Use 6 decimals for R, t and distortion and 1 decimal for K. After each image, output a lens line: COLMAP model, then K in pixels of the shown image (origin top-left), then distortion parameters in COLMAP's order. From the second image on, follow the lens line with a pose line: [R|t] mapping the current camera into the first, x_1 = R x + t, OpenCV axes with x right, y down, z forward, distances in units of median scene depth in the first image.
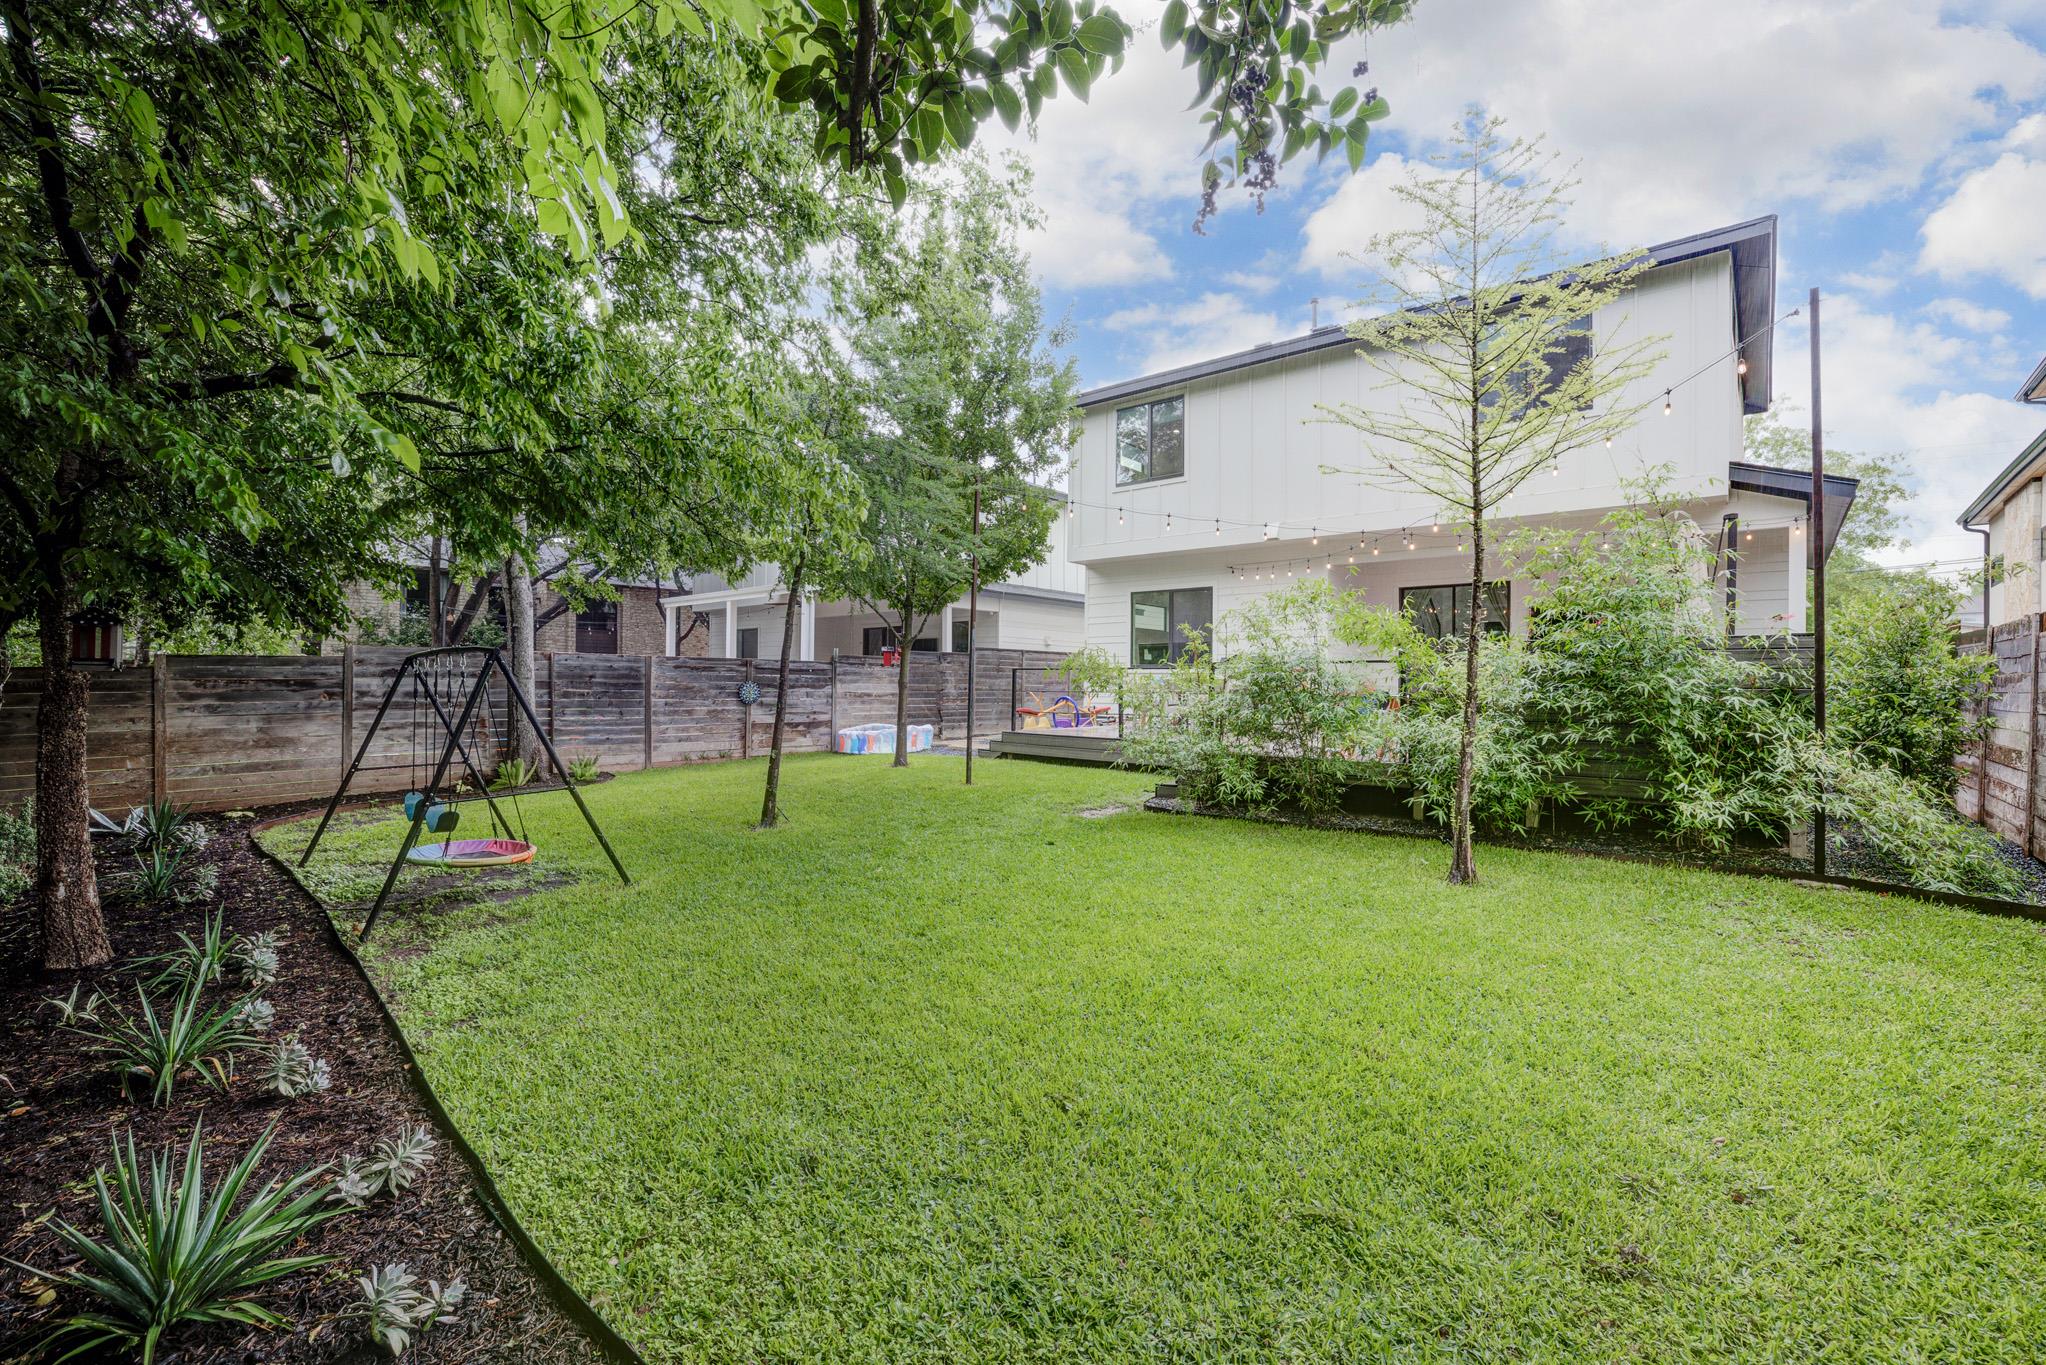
lens RADIAL K [[863.0, 0, 1005.9], [0, 863.0, 685.7], [0, 0, 1]] dist [-0.002887, 0.000135]
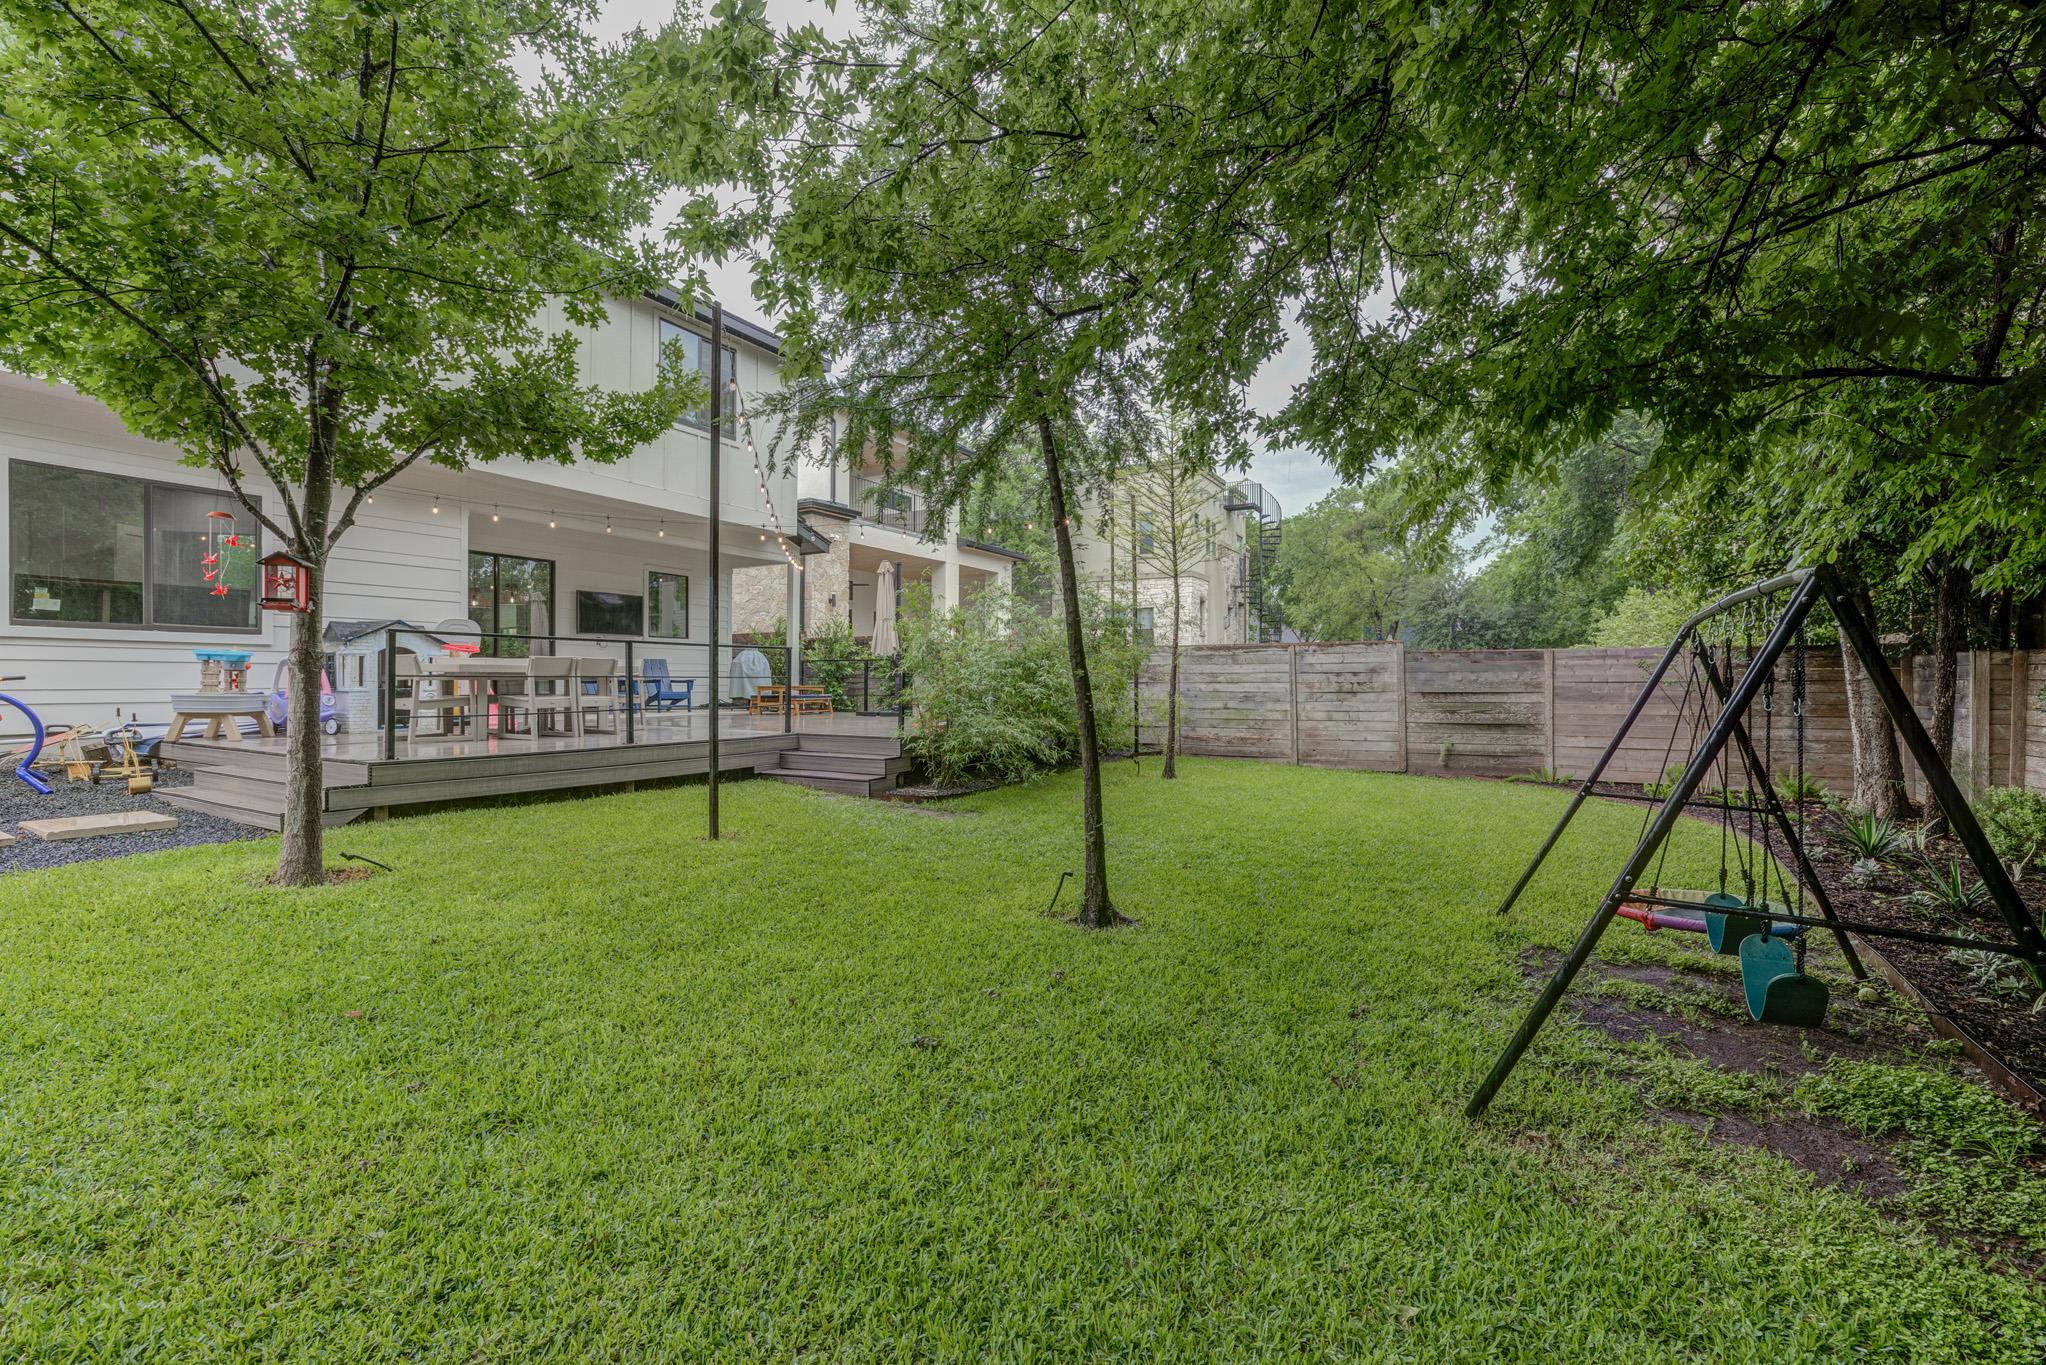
lens RADIAL K [[863.0, 0, 1005.9], [0, 863.0, 685.7], [0, 0, 1]] dist [-0.002887, 0.000135]
pose [[-0.218219, -0.023361, 0.975620, -0.574462], [-0.010484, 0.999712, 0.021593, -0.005401], [-0.975844, -0.005517, -0.218401, 0.803335]]
